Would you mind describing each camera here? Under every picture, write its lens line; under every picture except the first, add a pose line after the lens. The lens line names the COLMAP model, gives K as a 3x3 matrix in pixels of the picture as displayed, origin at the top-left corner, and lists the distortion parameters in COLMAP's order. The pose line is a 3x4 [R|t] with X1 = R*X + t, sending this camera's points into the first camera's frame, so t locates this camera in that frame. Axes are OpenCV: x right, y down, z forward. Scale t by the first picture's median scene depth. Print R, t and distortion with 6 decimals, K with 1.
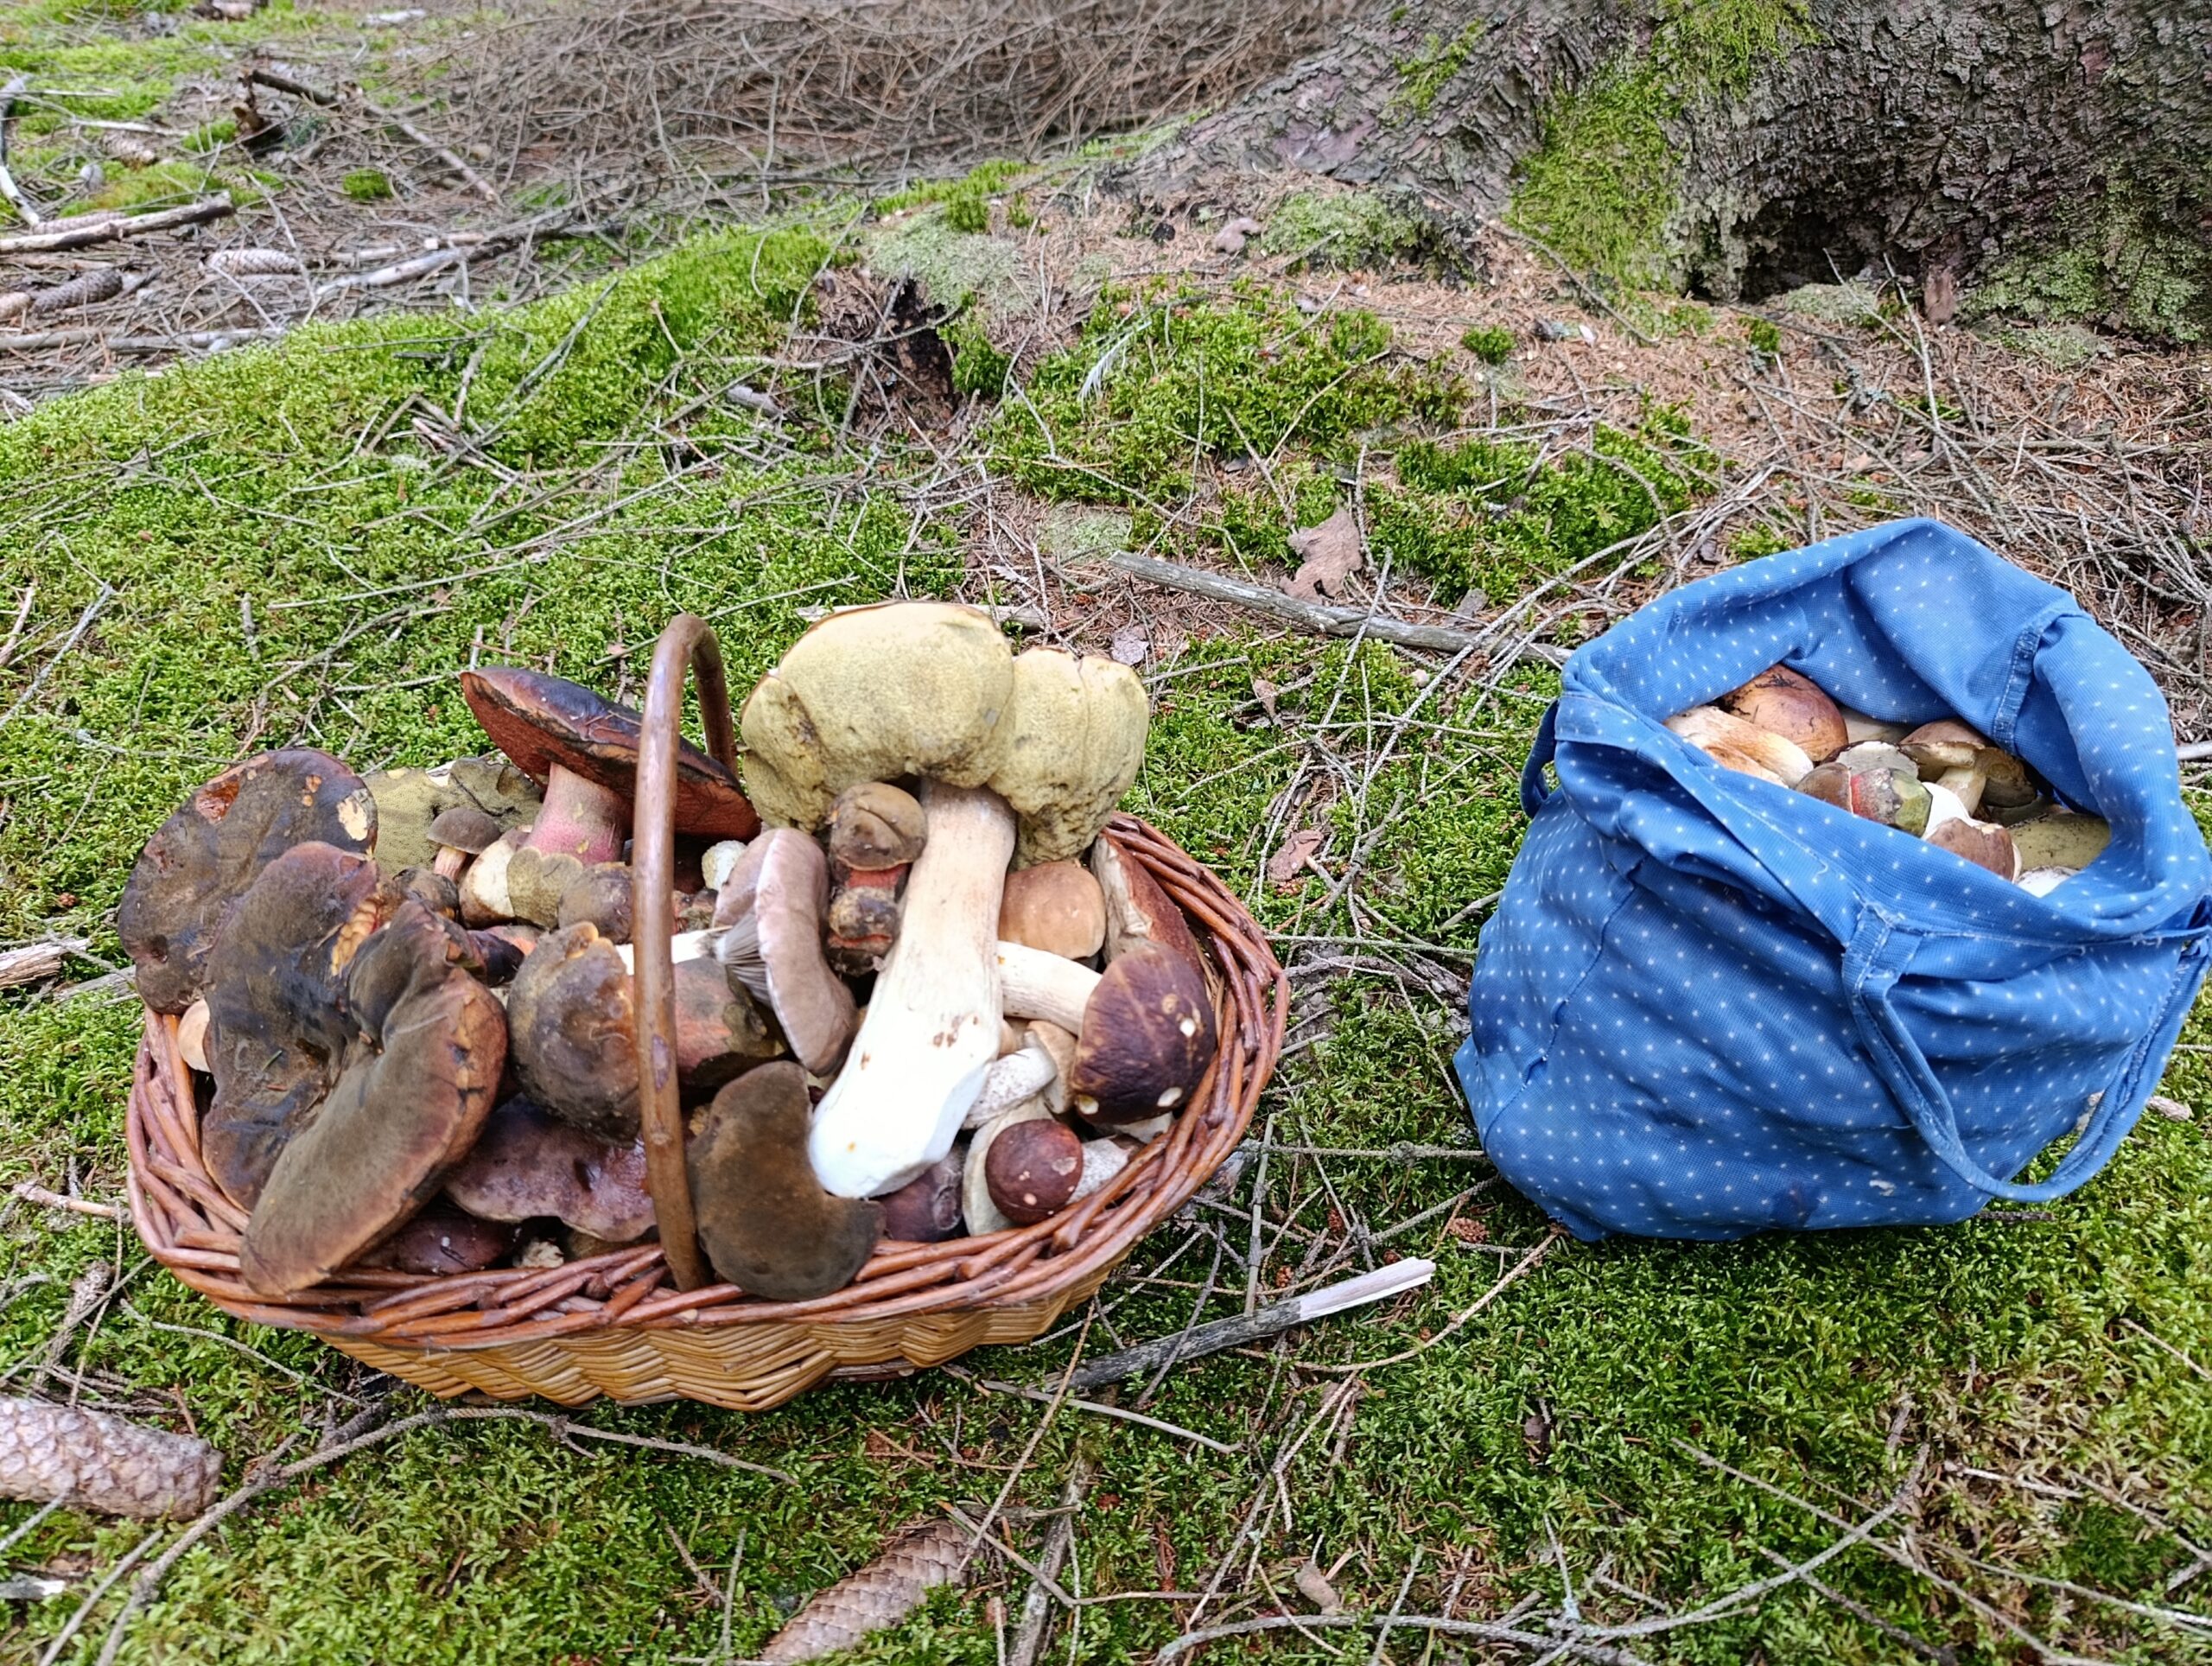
lens RADIAL K [[1524.6, 0, 1106.0], [0, 1524.6, 833.0], [0, 0, 1]] dist [-0.006743, -0.004847]
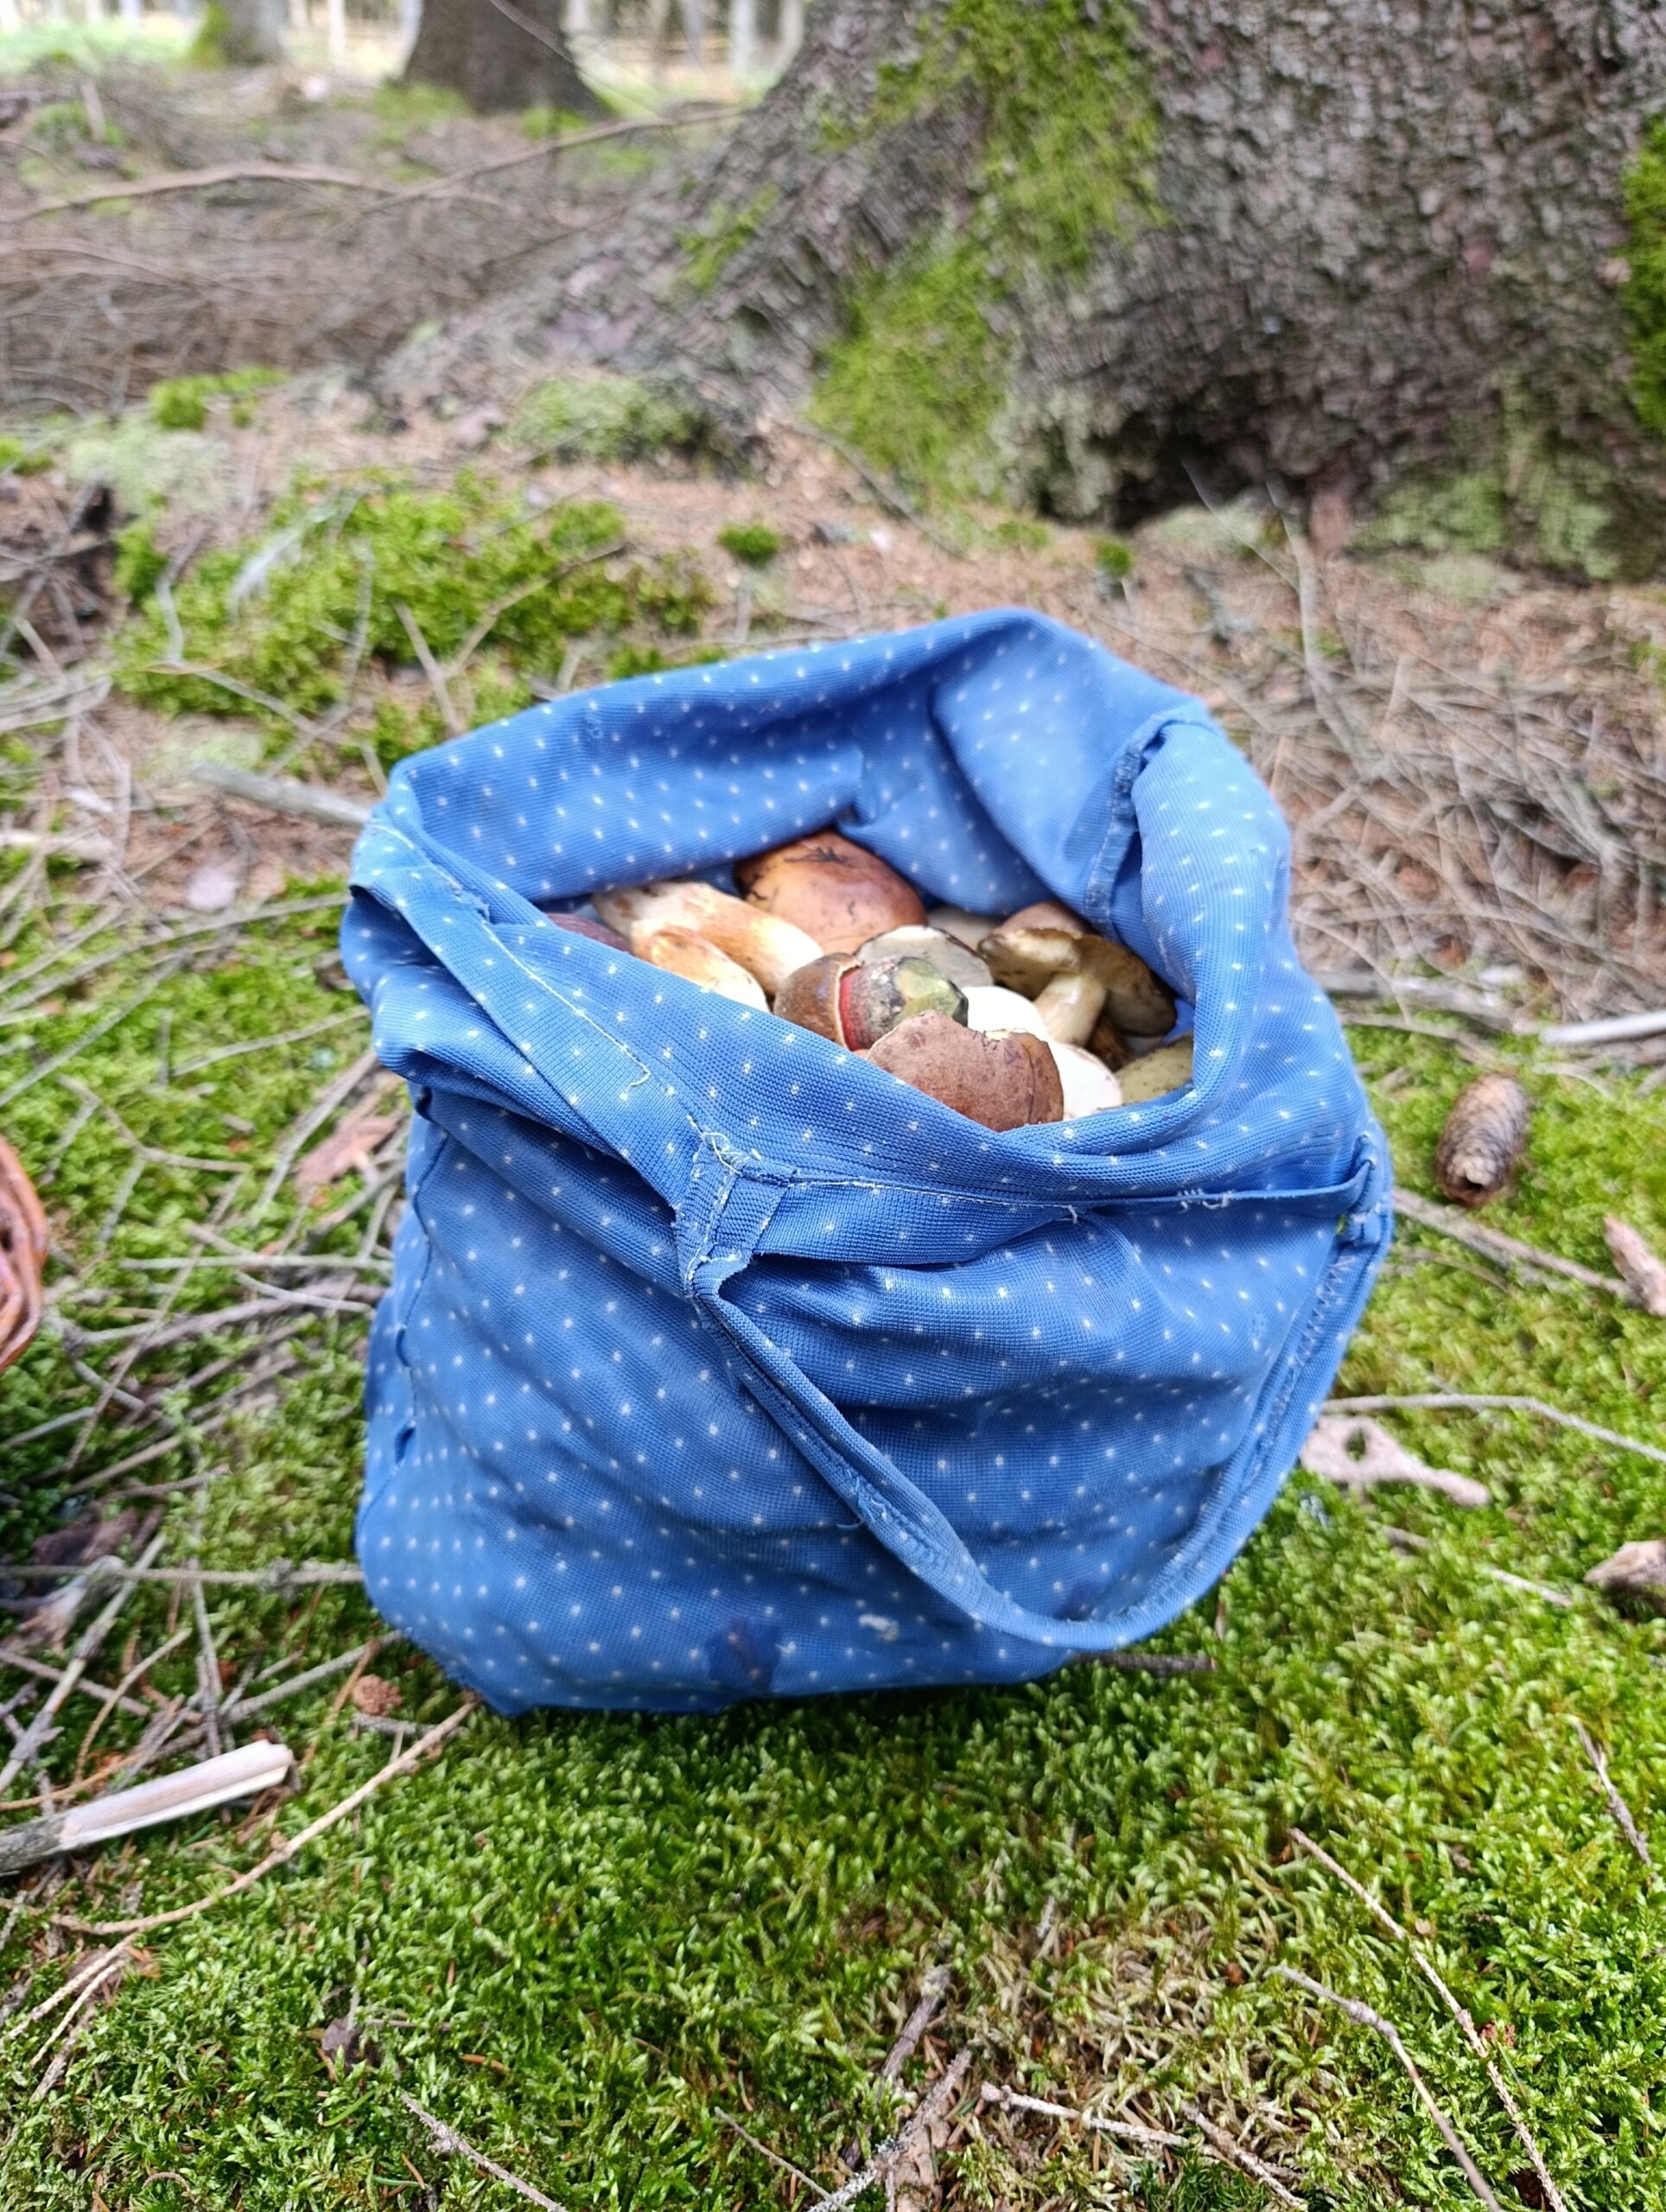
lens RADIAL K [[1569.9, 0, 833.0], [0, 1569.9, 1106.0], [0, 0, 1]] dist [0.000299, -0.060616]
pose [[0.997803, 0.001053, 0.066244, 0.343325], [0.003795, 0.997323, -0.073017, 0.053591], [-0.066144, 0.073108, 0.995128, 0.273093]]
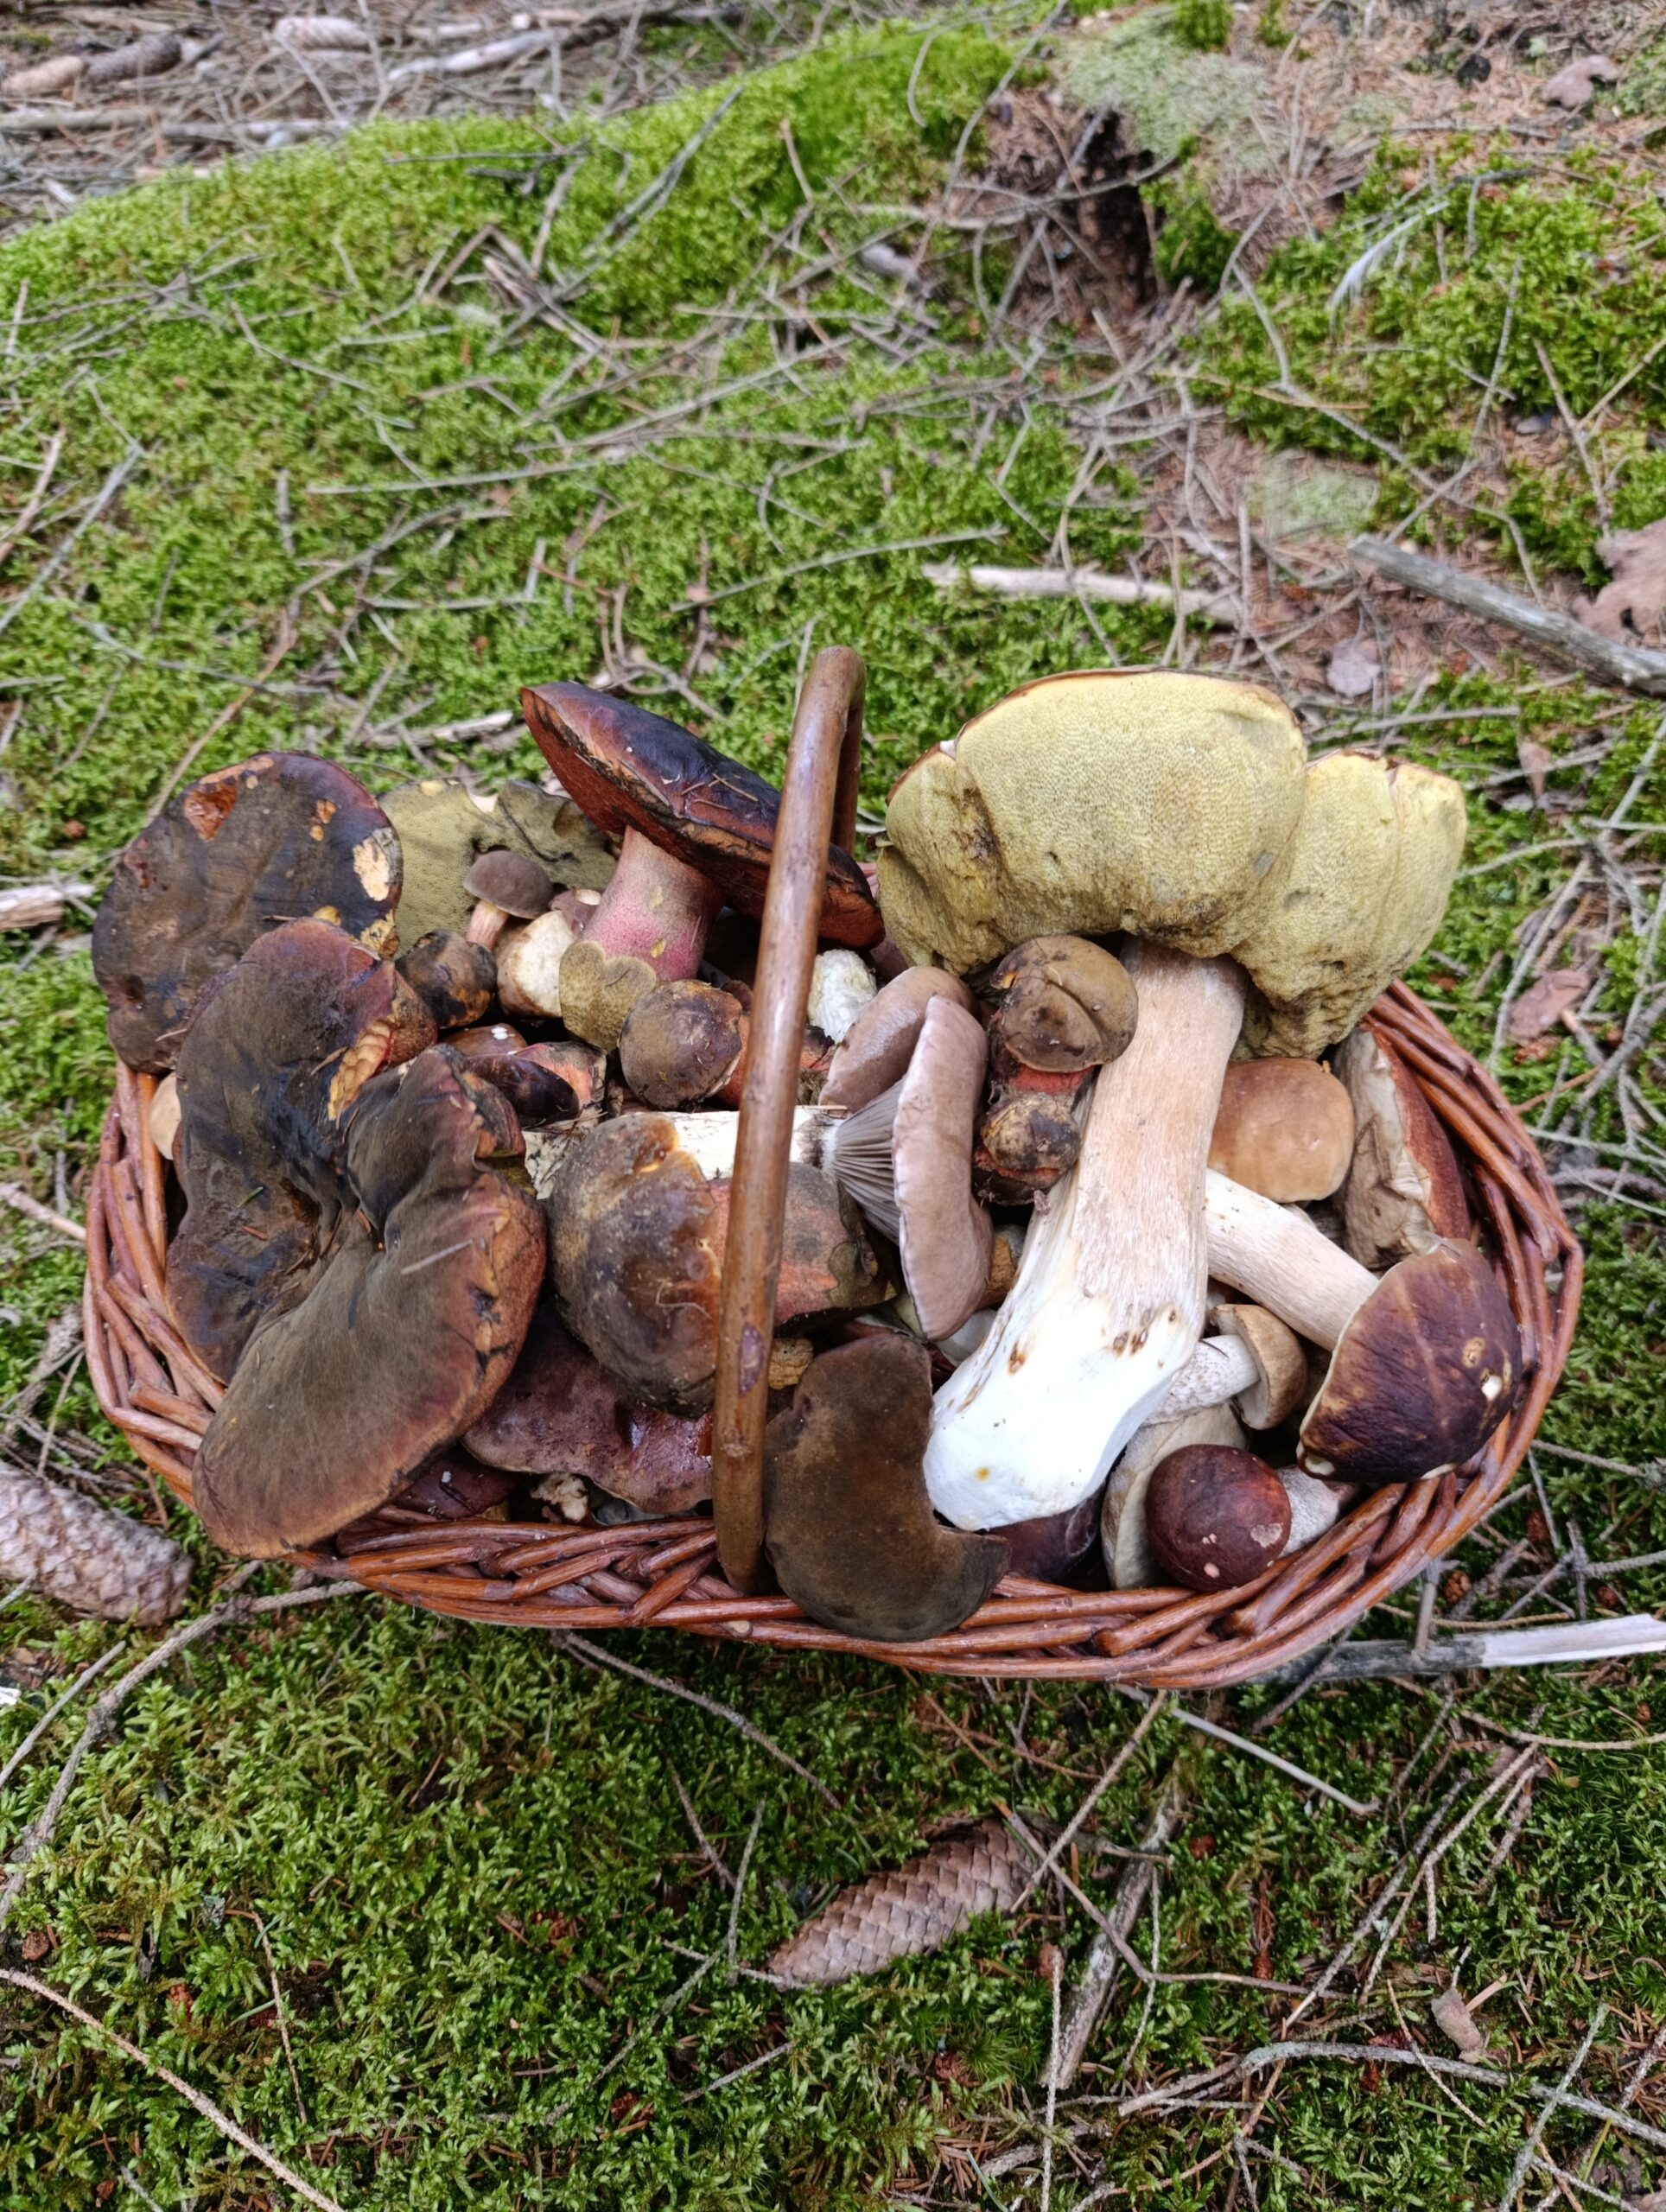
lens RADIAL K [[1569.9, 0, 840.0], [0, 1569.9, 1106.3], [0, 0, 1]] dist [-0.015895, -0.005398]
pose [[0.973862, 0.166445, -0.154562, -0.095004], [-0.127564, 0.963797, 0.234144, -0.079977], [0.187939, -0.208308, 0.959837, 0.201155]]
